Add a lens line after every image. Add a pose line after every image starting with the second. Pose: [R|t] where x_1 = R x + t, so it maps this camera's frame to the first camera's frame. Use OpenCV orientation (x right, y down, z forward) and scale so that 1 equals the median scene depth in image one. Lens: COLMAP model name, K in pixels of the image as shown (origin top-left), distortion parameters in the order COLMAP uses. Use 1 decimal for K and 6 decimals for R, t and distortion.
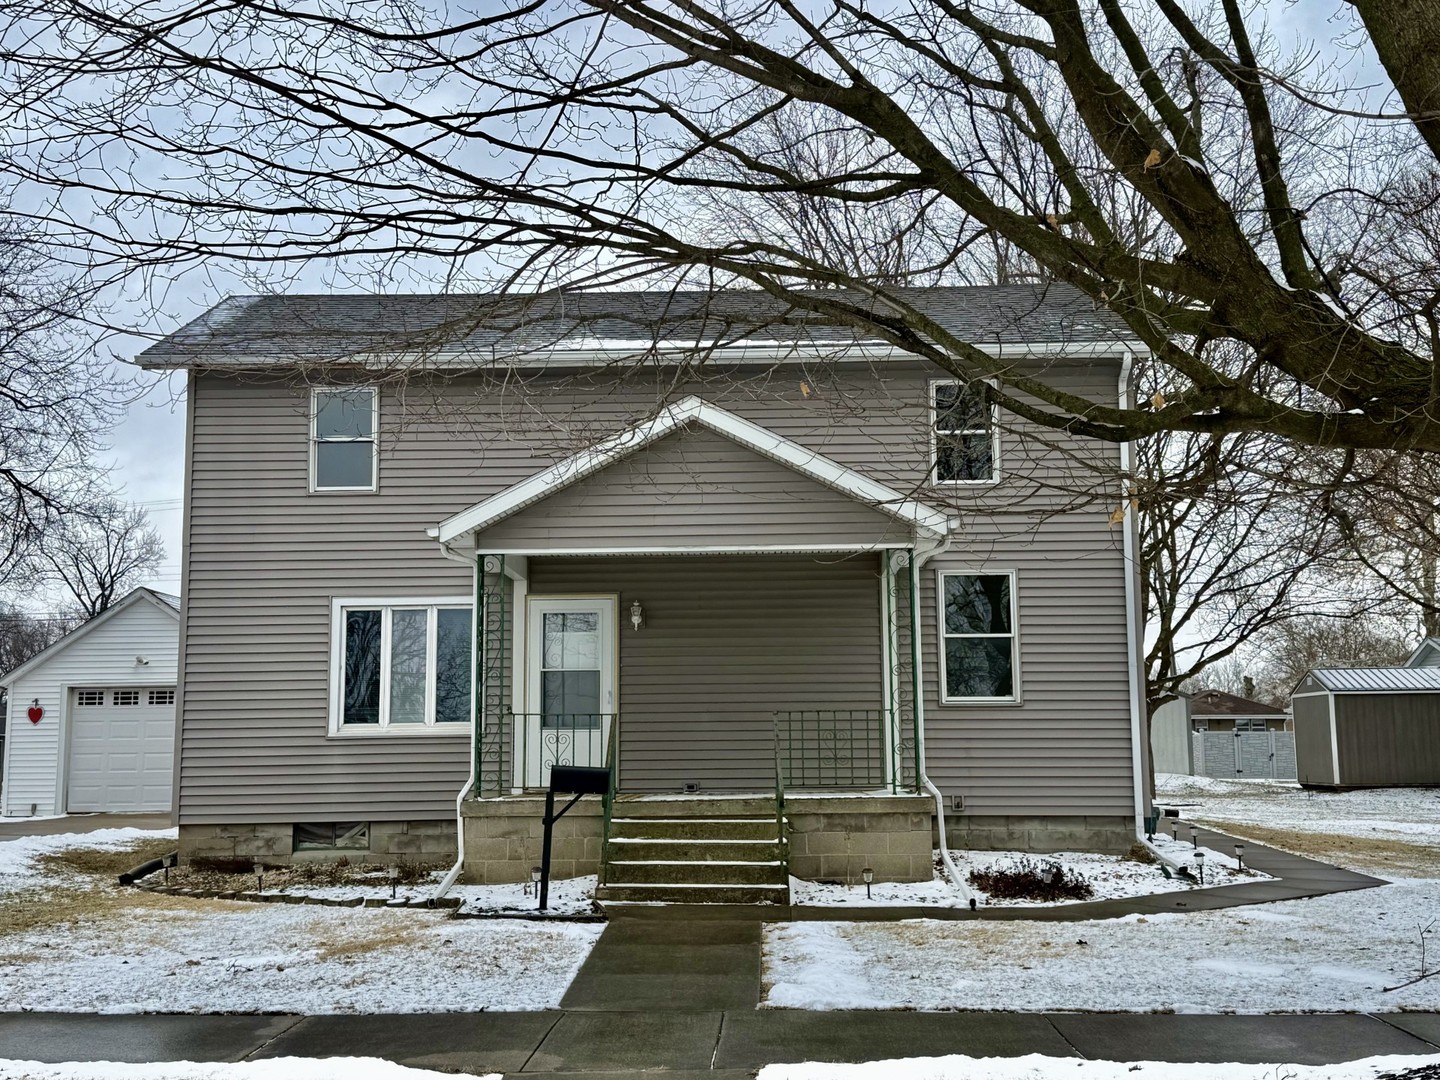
lens RADIAL K [[1772.7, 0, 719.3], [0, 1772.7, 543.2], [0, 0, 1]] dist [-0.002251, 0.000000]
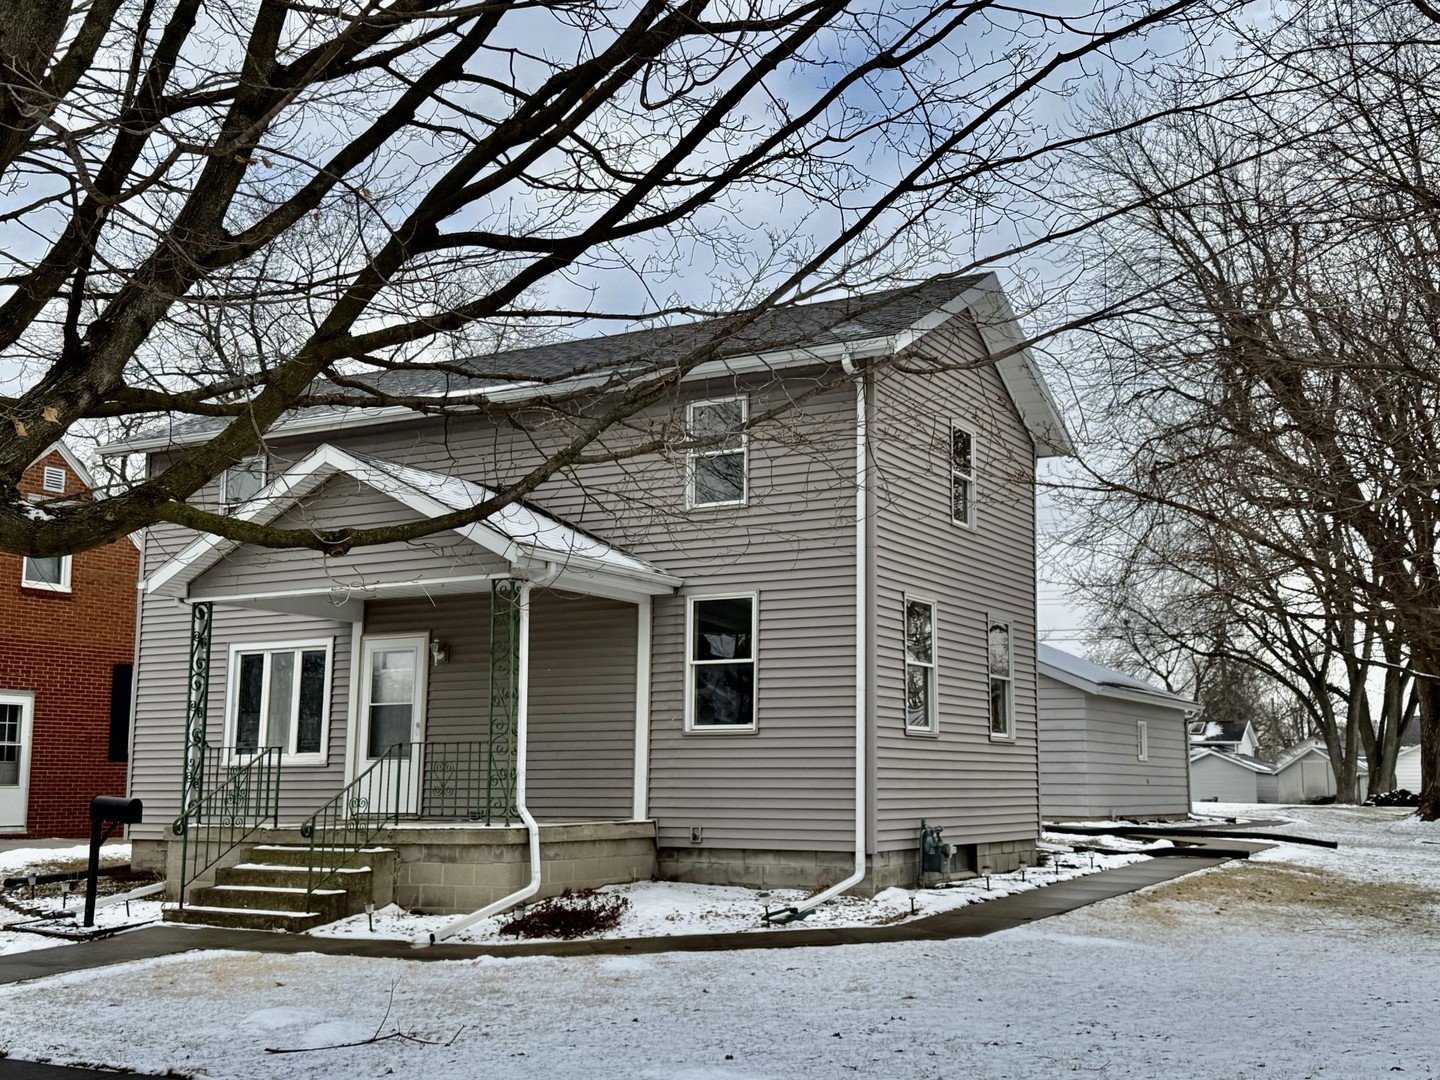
lens RADIAL K [[1648.8, 0, 717.8], [0, 1648.8, 535.2], [0, 0, 1]] dist [-0.012784, 0.000000]
pose [[0.897995, -0.061312, -0.435714, 0.541527], [0.050058, 0.998051, -0.037273, 0.016656], [0.437150, 0.011659, 0.899313, 0.187474]]
